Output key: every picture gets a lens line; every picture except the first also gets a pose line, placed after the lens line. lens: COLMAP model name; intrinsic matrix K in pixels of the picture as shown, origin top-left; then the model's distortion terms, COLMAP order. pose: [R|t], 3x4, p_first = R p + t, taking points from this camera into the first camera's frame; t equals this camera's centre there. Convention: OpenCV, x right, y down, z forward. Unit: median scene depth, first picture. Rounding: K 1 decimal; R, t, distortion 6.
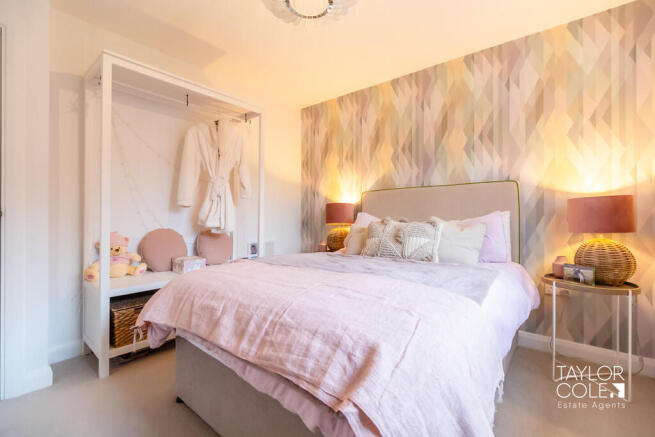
lens RADIAL K [[300.7, 0, 324.5], [0, 300.7, 217.2], [0, 0, 1]] dist [-0.009537, 0.001865]
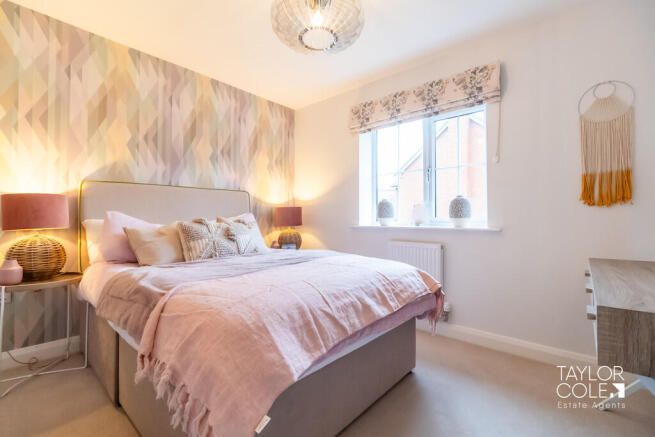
lens RADIAL K [[285.8, 0, 325.0], [0, 285.8, 217.9], [0, 0, 1]] dist [-0.002424, -0.000068]
pose [[0.030280, 0.001053, 0.999541, -0.587244], [-0.002423, 0.999997, -0.000980, 0.001535], [-0.999539, -0.002393, 0.030282, 0.497731]]
